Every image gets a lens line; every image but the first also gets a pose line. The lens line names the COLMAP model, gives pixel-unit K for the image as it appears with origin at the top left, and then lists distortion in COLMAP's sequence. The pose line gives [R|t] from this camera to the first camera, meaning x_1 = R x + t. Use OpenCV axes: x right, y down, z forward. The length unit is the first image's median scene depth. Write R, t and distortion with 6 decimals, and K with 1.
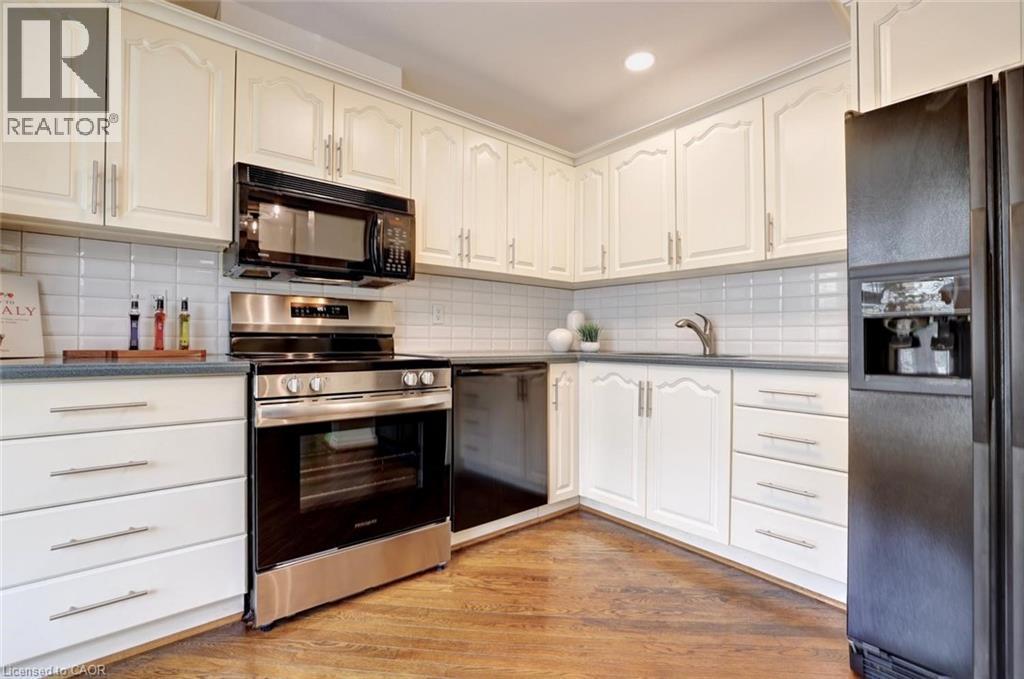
lens RADIAL K [[469.3, 0, 515.0], [0, 469.3, 337.0], [0, 0, 1]] dist [-0.026245, 0.007925]
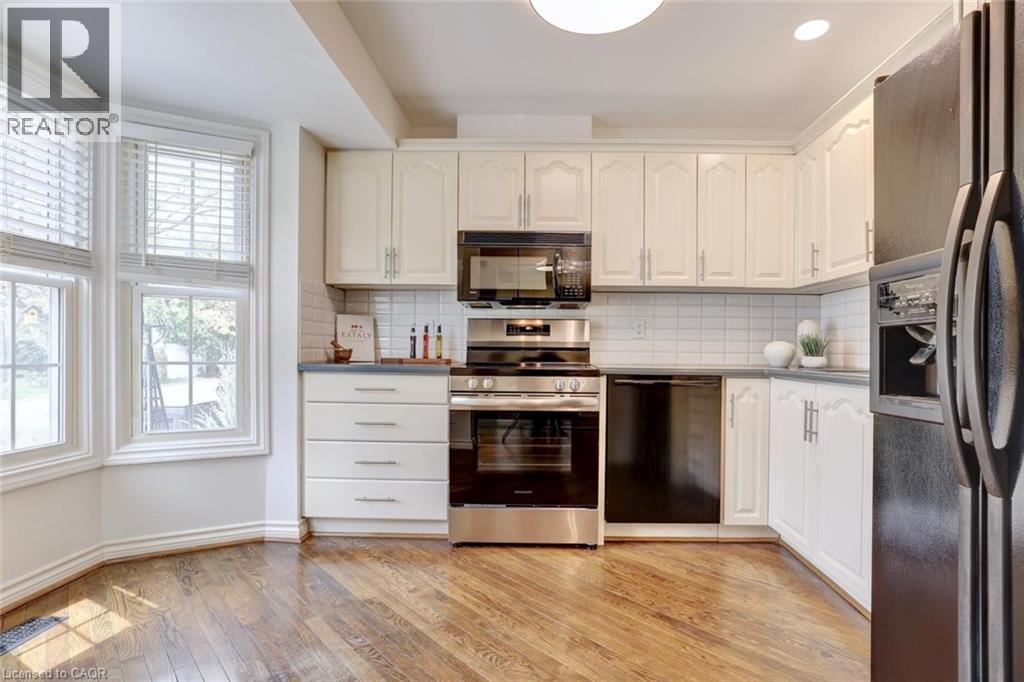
lens RADIAL K [[506.0, 0, 513.4], [0, 506.0, 351.1], [0, 0, 1]] dist [0.002184, 0.001231]
pose [[0.750217, 0.001226, -0.661190, 0.494140], [-0.001024, 0.999999, 0.000693, 0.001390], [0.661191, 0.000157, 0.750218, -0.072192]]
